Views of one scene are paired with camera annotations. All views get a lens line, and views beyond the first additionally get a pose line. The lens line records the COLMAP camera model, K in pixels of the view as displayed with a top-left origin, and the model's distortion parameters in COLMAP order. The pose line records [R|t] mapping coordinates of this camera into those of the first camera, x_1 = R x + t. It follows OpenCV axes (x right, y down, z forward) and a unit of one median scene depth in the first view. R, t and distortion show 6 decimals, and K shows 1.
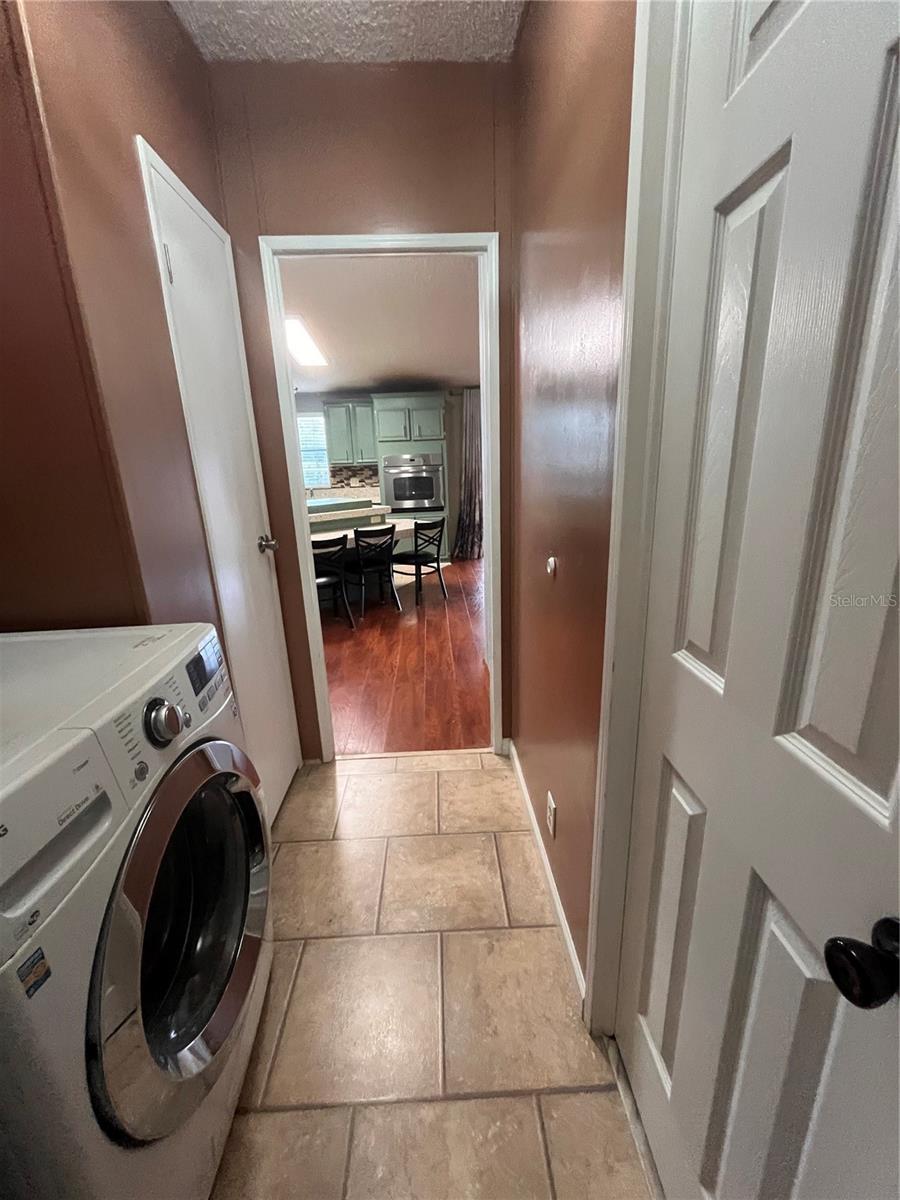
lens RADIAL K [[486.6, 0, 449.9], [0, 486.6, 602.9], [0, 0, 1]] dist [-0.005136, -0.000395]
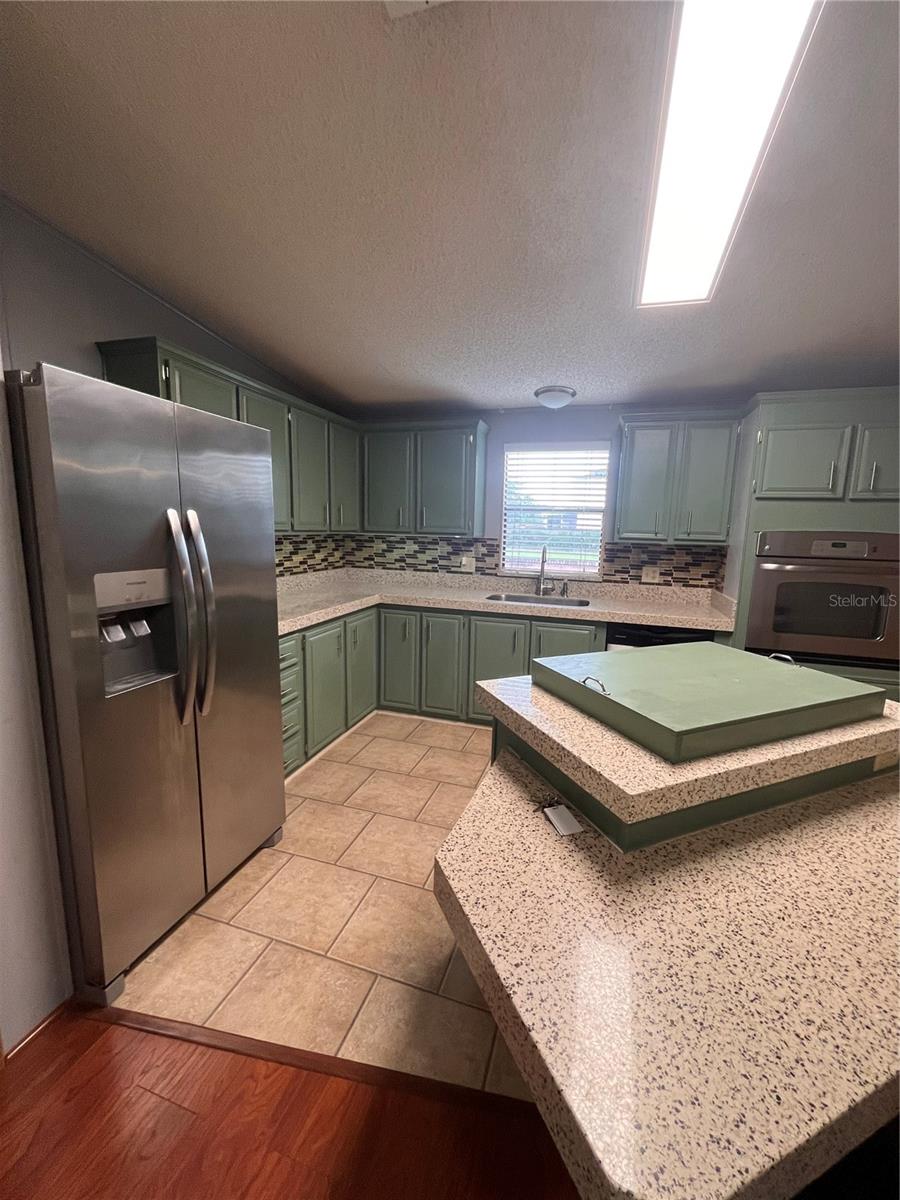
lens RADIAL K [[486.6, 0, 450.8], [0, 486.6, 603.8], [0, 0, 1]] dist [-0.005136, -0.000395]
pose [[0.934296, 0.110117, -0.339066, -0.218003], [-0.147720, 0.985188, -0.087086, -0.143554], [0.324454, 0.131450, 0.936723, 0.460344]]
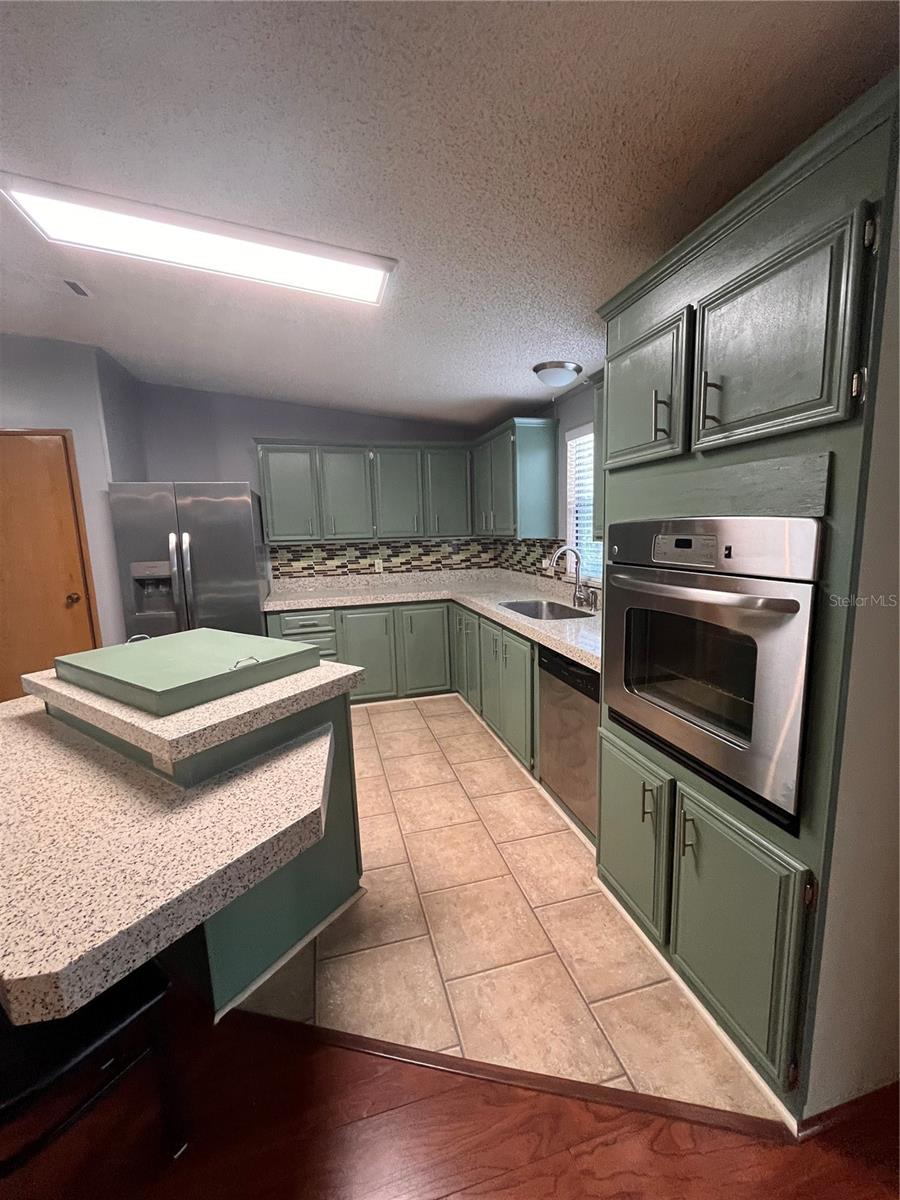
lens RADIAL K [[486.6, 0, 449.2], [0, 486.6, 602.8], [0, 0, 1]] dist [-0.005136, -0.000395]
pose [[0.220564, 0.172654, -0.959970, 0.102309], [-0.242600, 0.962990, 0.117457, -0.241900], [0.944720, 0.206982, 0.254286, 0.767319]]
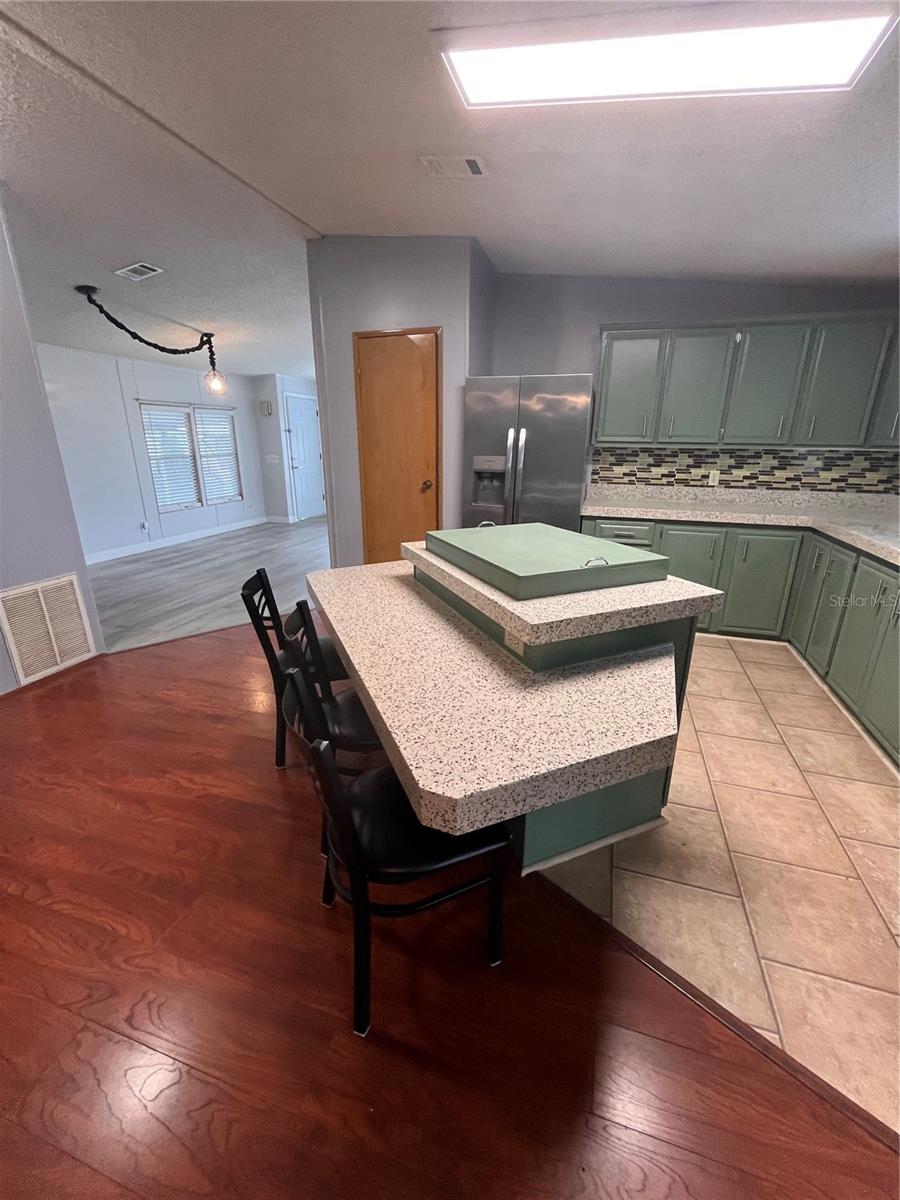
lens RADIAL K [[486.6, 0, 450.3], [0, 486.6, 602.7], [0, 0, 1]] dist [-0.005136, -0.000395]
pose [[-0.345297, 0.325578, -0.880210, 0.087026], [-0.249848, 0.872159, 0.420613, -0.223892], [0.904625, 0.365155, -0.219809, 0.734790]]
